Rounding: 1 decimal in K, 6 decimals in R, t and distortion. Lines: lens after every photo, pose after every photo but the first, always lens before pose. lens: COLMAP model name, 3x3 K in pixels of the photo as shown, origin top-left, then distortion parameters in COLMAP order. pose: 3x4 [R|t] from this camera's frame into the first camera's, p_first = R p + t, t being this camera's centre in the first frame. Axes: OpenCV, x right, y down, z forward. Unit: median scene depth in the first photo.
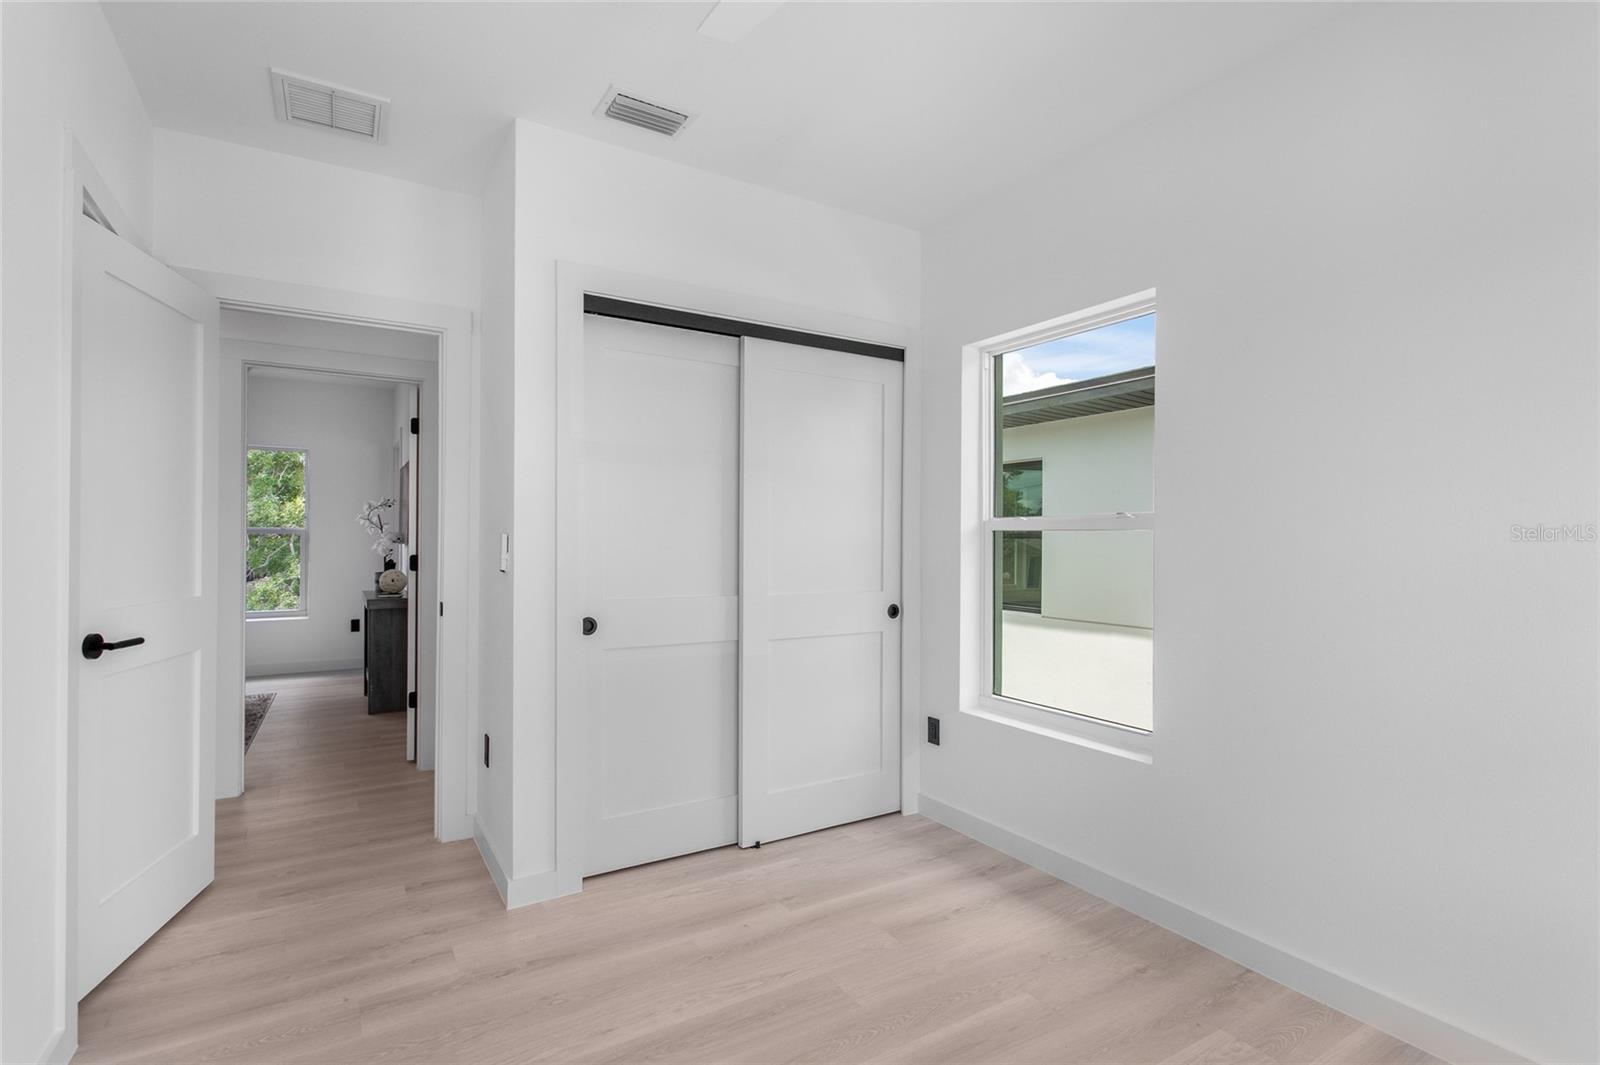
lens RADIAL K [[790.6, 0, 752.8], [0, 790.6, 534.9], [0, 0, 1]] dist [0.001198, 0.000349]
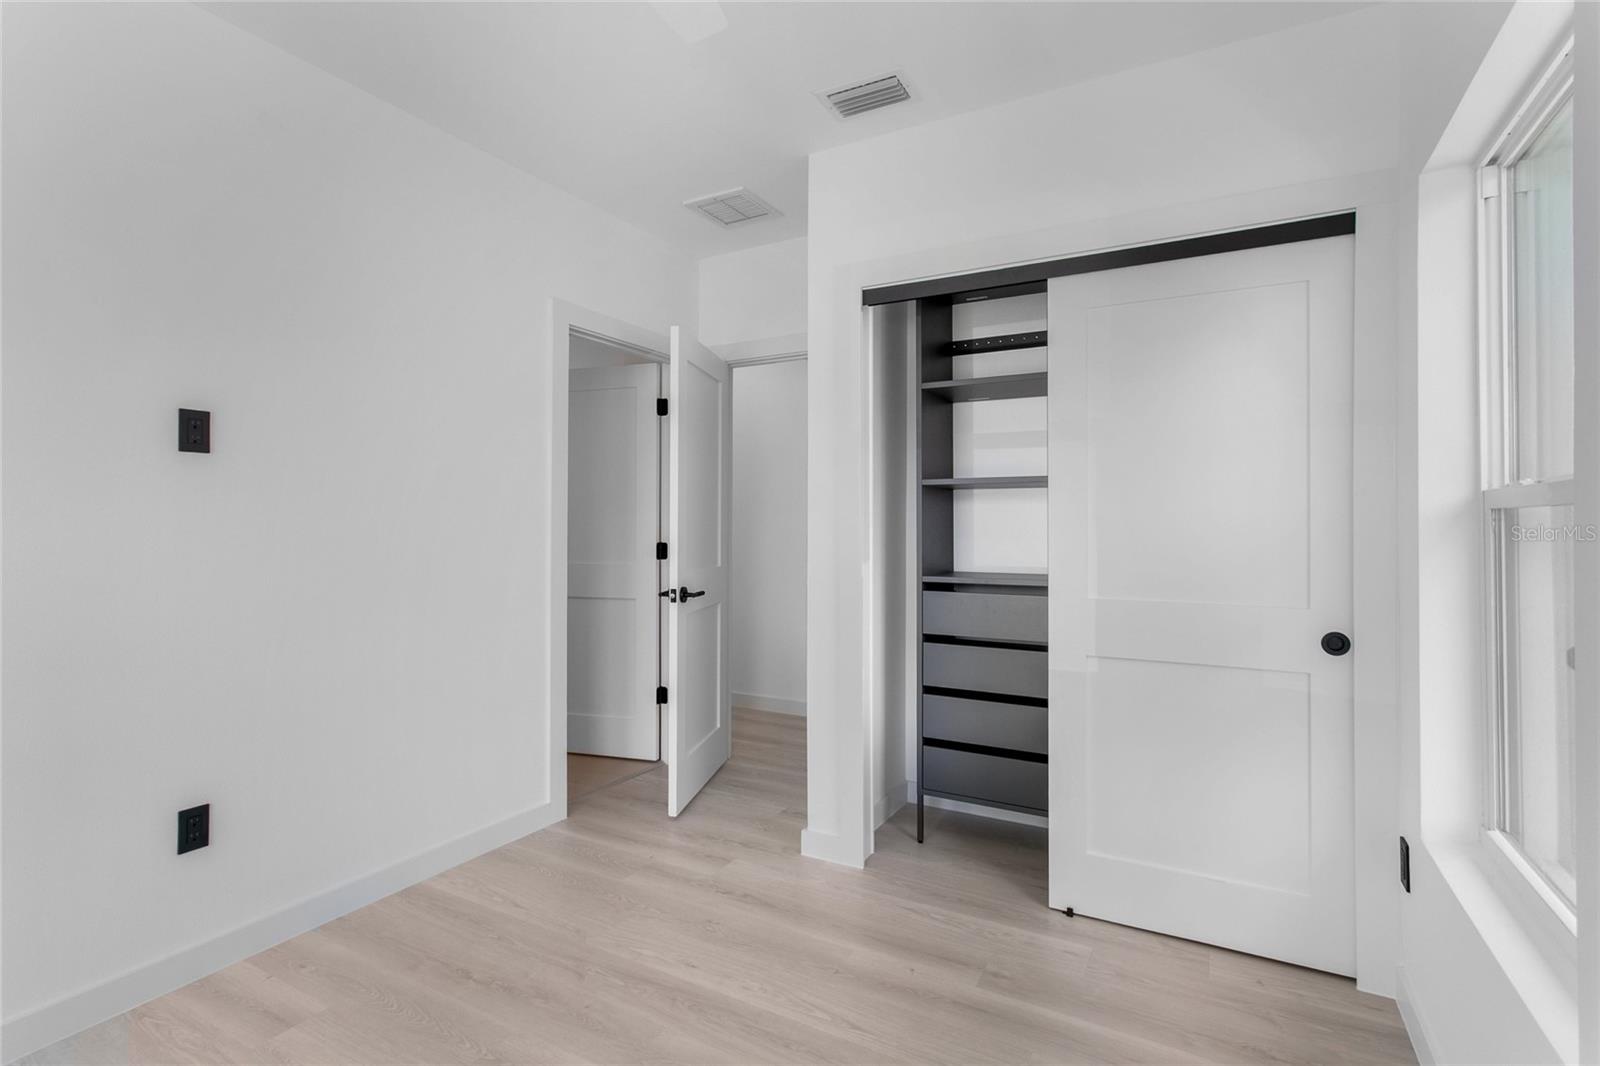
lens RADIAL K [[756.4, 0, 799.0], [0, 756.4, 517.0], [0, 0, 1]] dist [0.002482, 0.000698]
pose [[0.498866, -0.013182, -0.866579, 0.608103], [0.001460, 0.999896, -0.014370, 0.007229], [0.866678, 0.005904, 0.498833, 0.438140]]
